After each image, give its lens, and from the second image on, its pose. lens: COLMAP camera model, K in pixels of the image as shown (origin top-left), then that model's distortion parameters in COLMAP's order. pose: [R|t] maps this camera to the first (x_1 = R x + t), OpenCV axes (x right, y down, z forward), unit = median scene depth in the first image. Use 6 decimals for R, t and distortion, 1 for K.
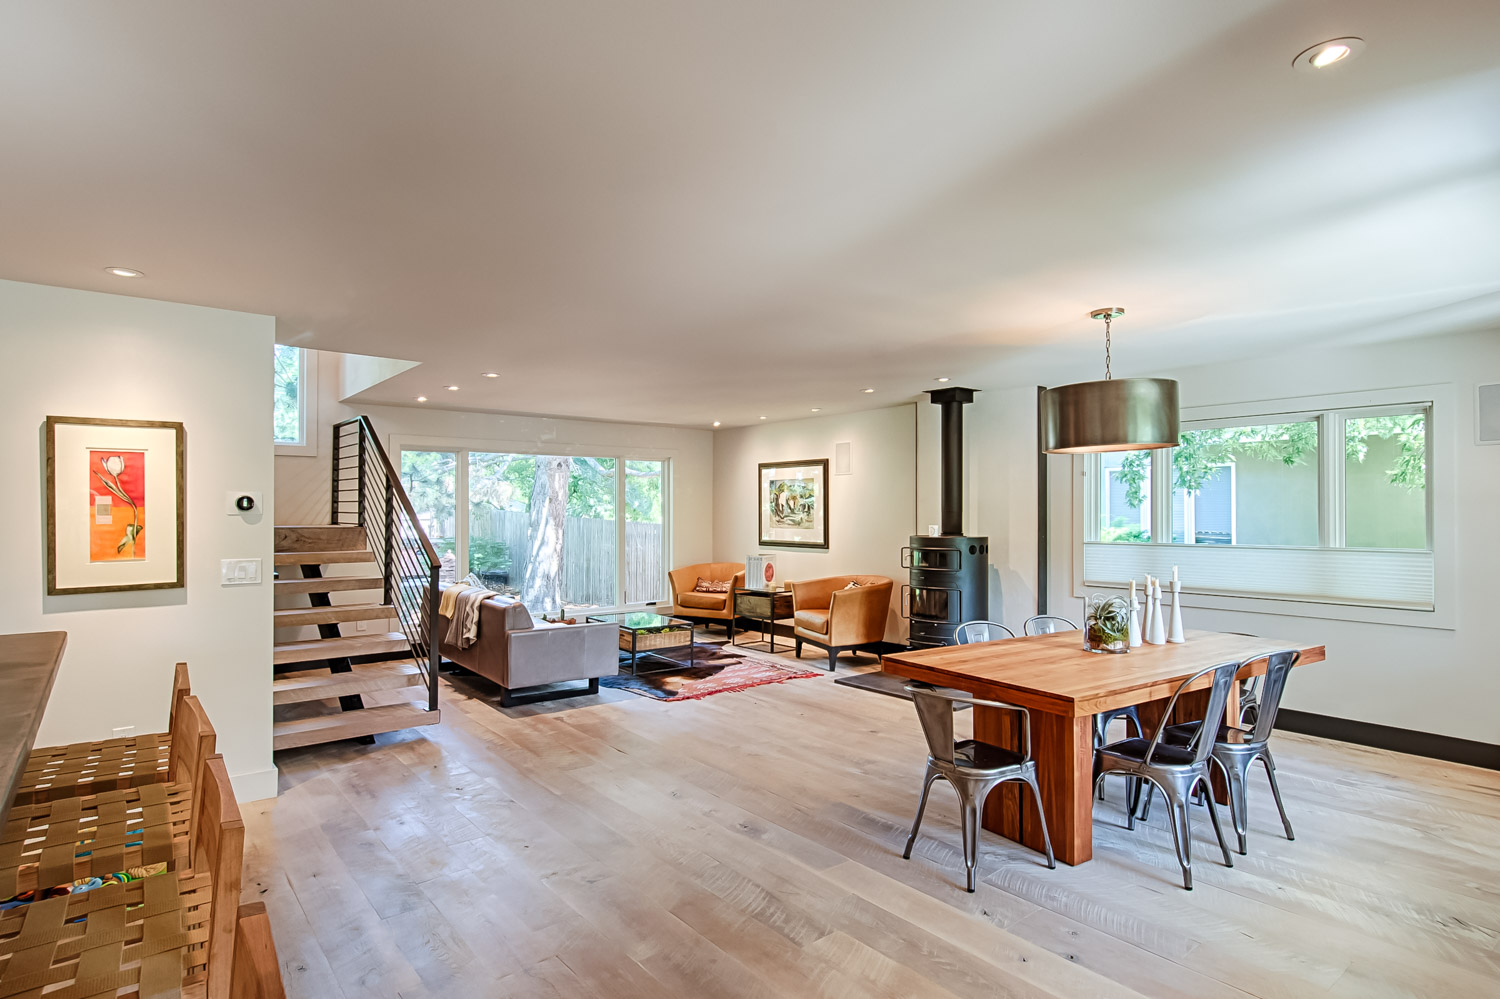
lens RADIAL K [[799.9, 0, 739.5], [0, 799.9, 504.0], [0, 0, 1]] dist [-0.000920, -0.000752]
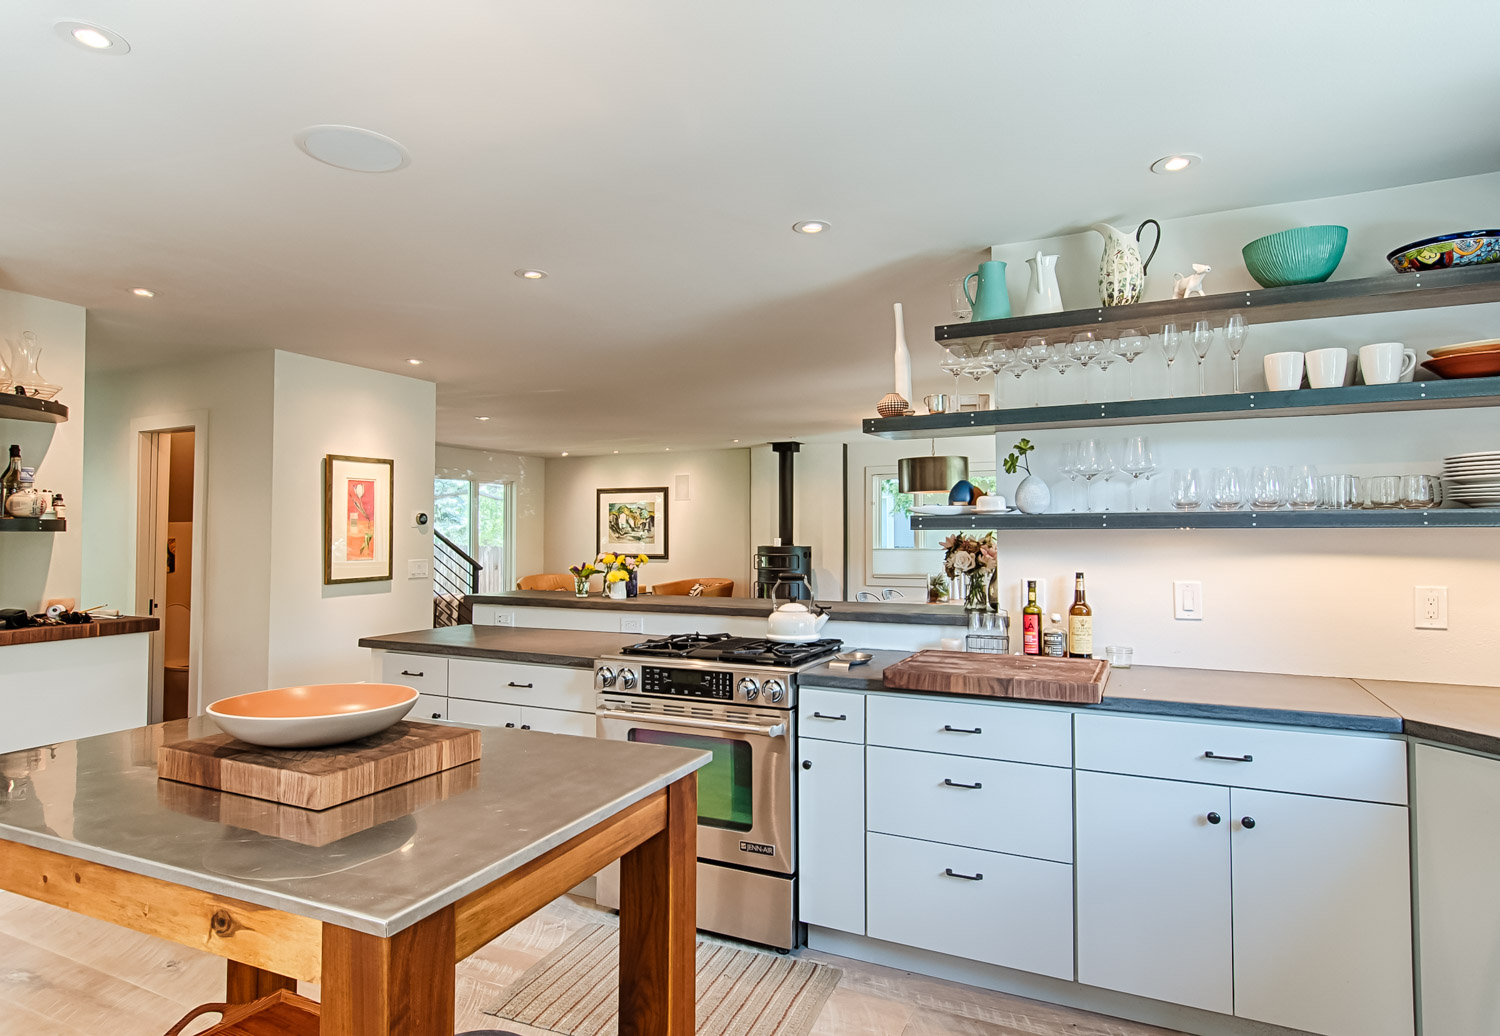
lens RADIAL K [[863.1, 0, 753.4], [0, 863.1, 508.0], [0, 0, 1]] dist [0.001681, 0.000469]
pose [[0.901491, 0.012757, 0.432610, -0.447002], [-0.003722, 0.999757, -0.021725, 0.006337], [-0.432782, 0.017975, 0.901319, -0.349276]]
